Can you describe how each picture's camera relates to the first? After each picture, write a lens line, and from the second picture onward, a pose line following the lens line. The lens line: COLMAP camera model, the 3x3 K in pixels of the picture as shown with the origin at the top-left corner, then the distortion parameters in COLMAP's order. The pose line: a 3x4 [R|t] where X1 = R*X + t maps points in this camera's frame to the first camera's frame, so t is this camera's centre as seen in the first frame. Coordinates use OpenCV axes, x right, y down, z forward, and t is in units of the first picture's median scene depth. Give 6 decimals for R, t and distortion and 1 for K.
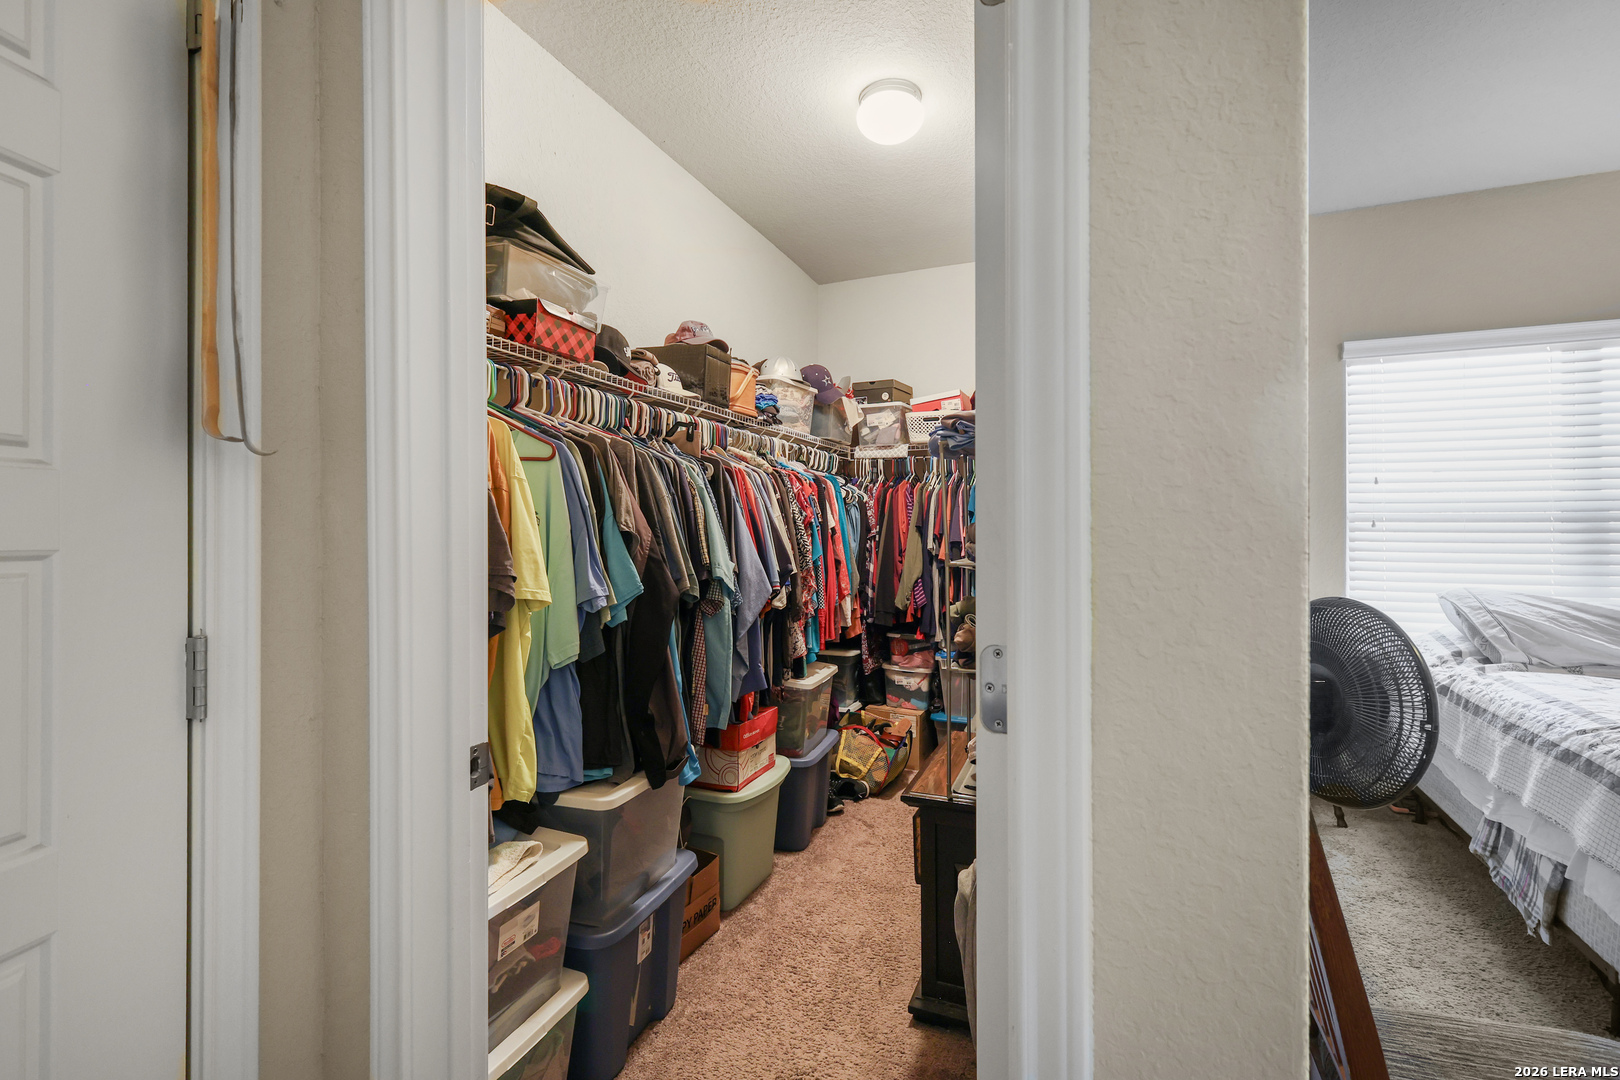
lens RADIAL K [[725.7, 0, 810.2], [0, 725.7, 560.7], [0, 0, 1]] dist [-0.000242, 0.000409]
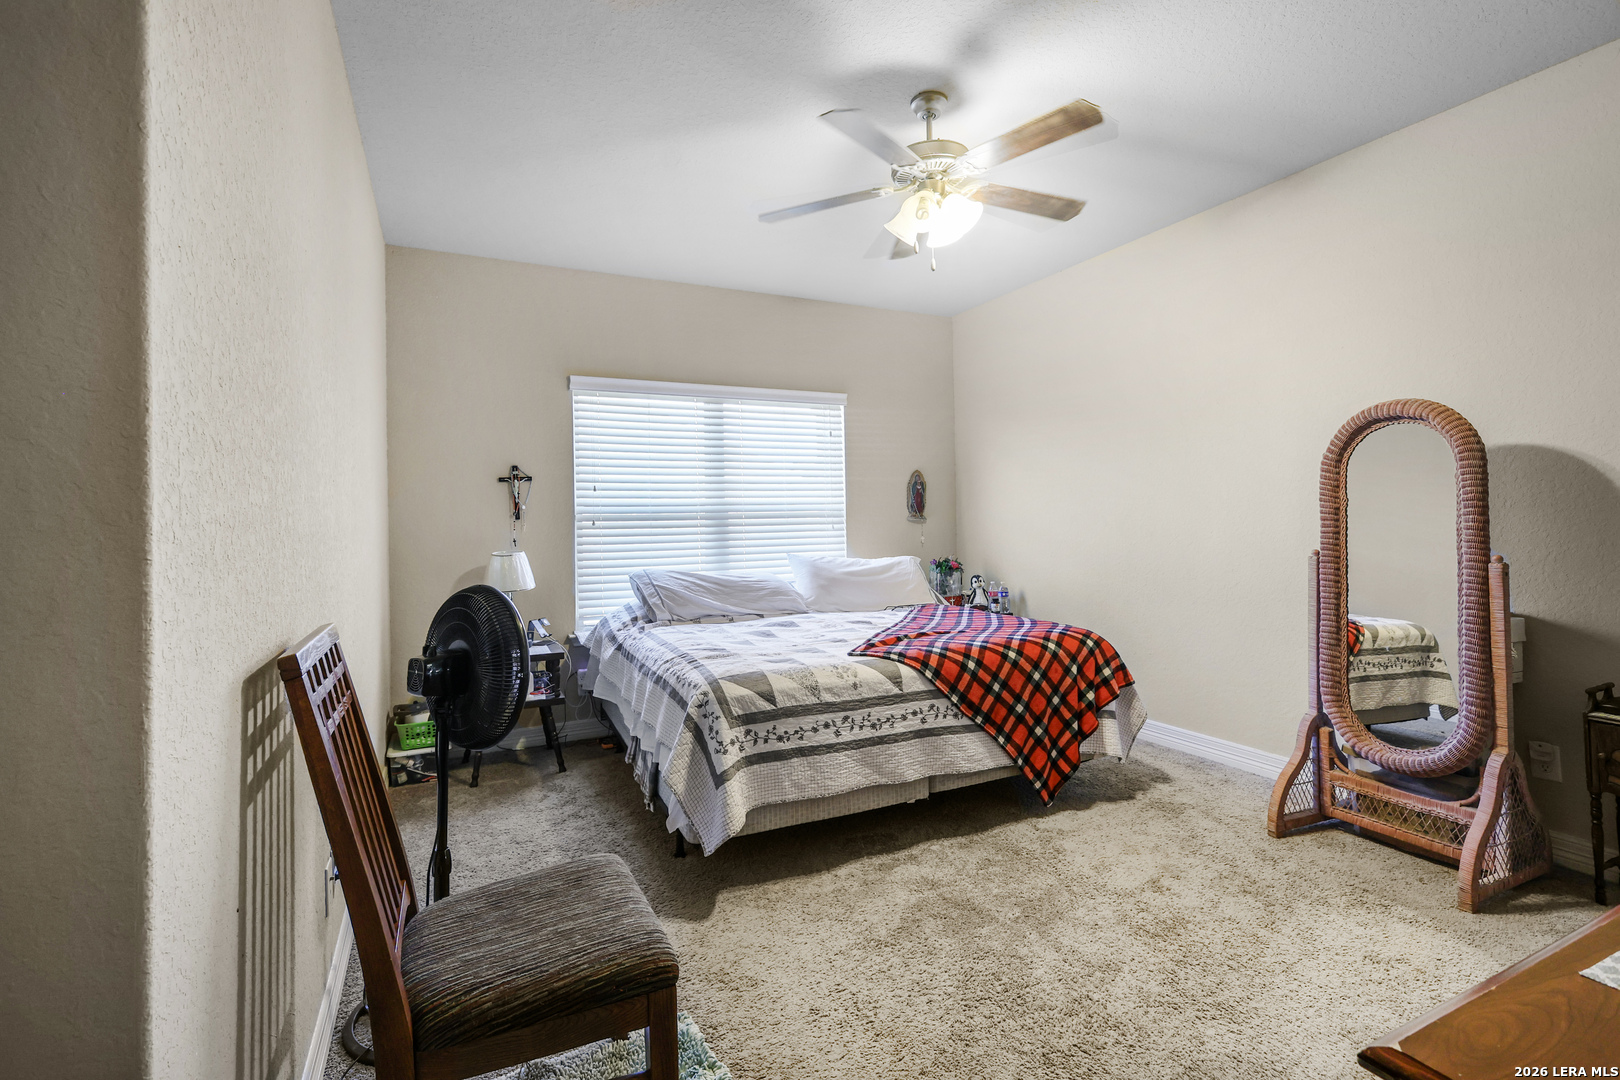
lens RADIAL K [[732.3, 0, 807.0], [0, 732.3, 521.9], [0, 0, 1]] dist [-0.000910, -0.000235]
pose [[0.645598, -0.012997, 0.763567, 0.065137], [0.053439, 0.998173, -0.028193, 0.003878], [-0.761806, 0.059005, 0.645113, -0.136823]]
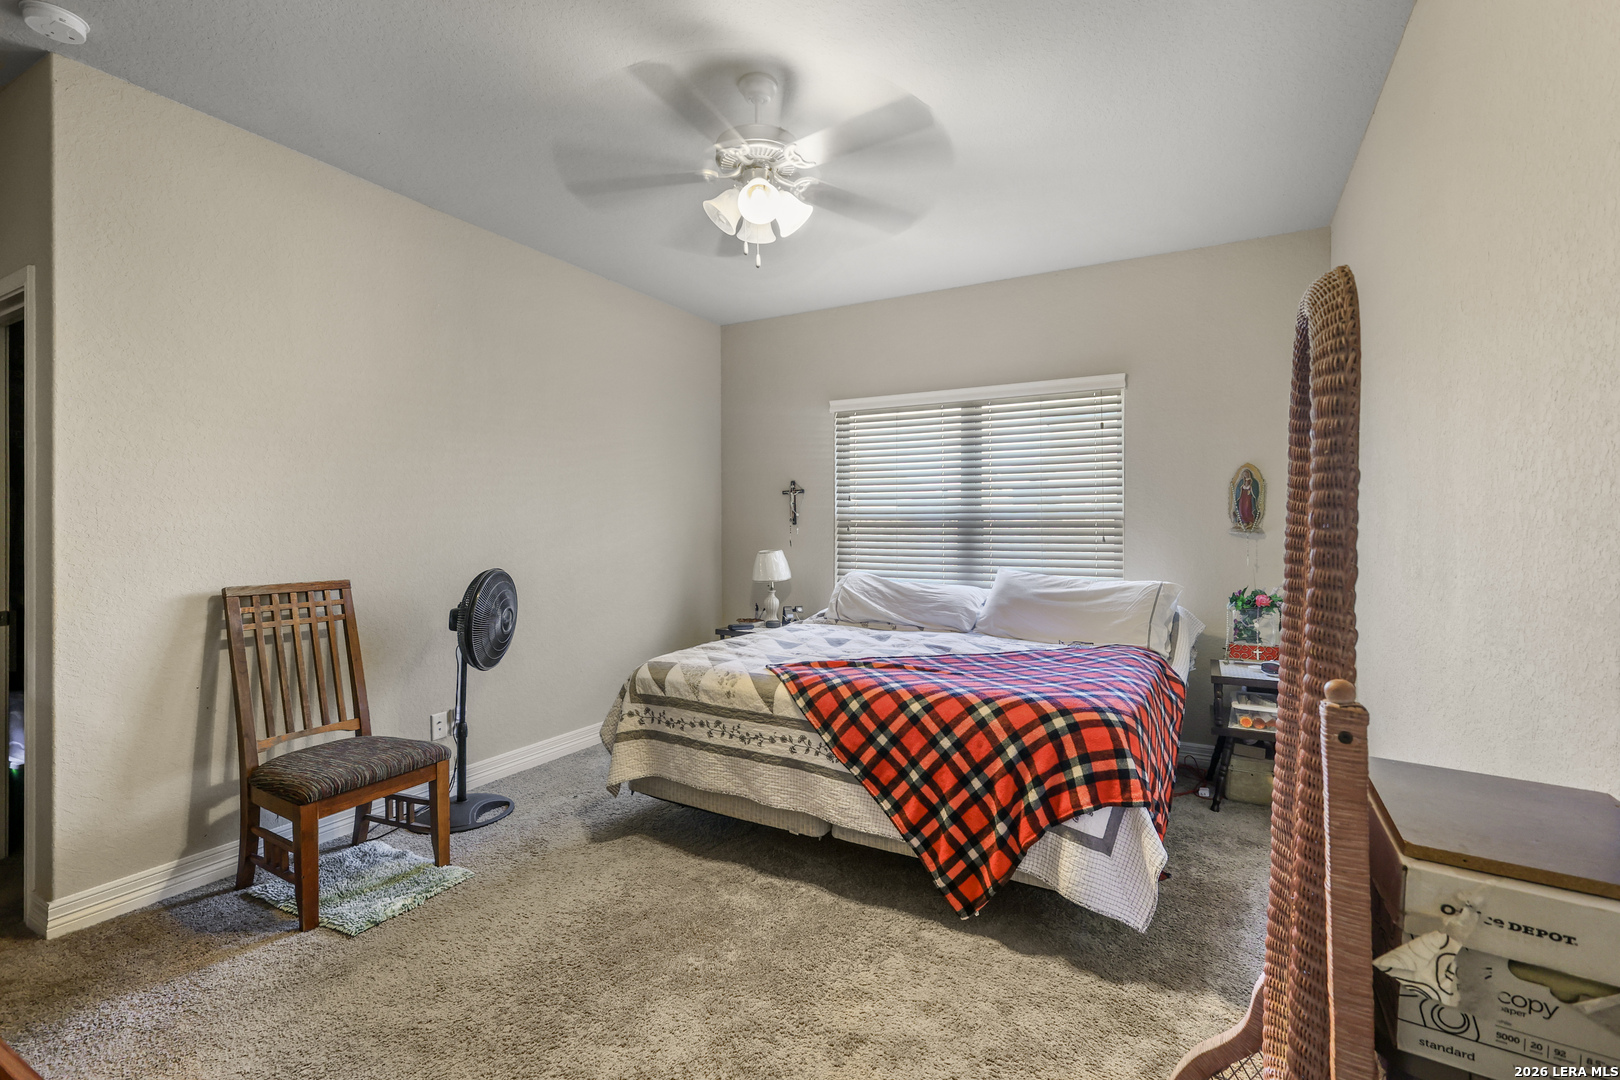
lens RADIAL K [[709.3, 0, 810.0], [0, 709.3, 540.0], [0, 0, 1]] dist [0.001161, 0.000083]
pose [[0.996796, 0.002053, -0.079963, 1.149624], [-0.004174, 0.999643, -0.026372, 0.012421], [0.079880, 0.026621, 0.996449, -0.551237]]
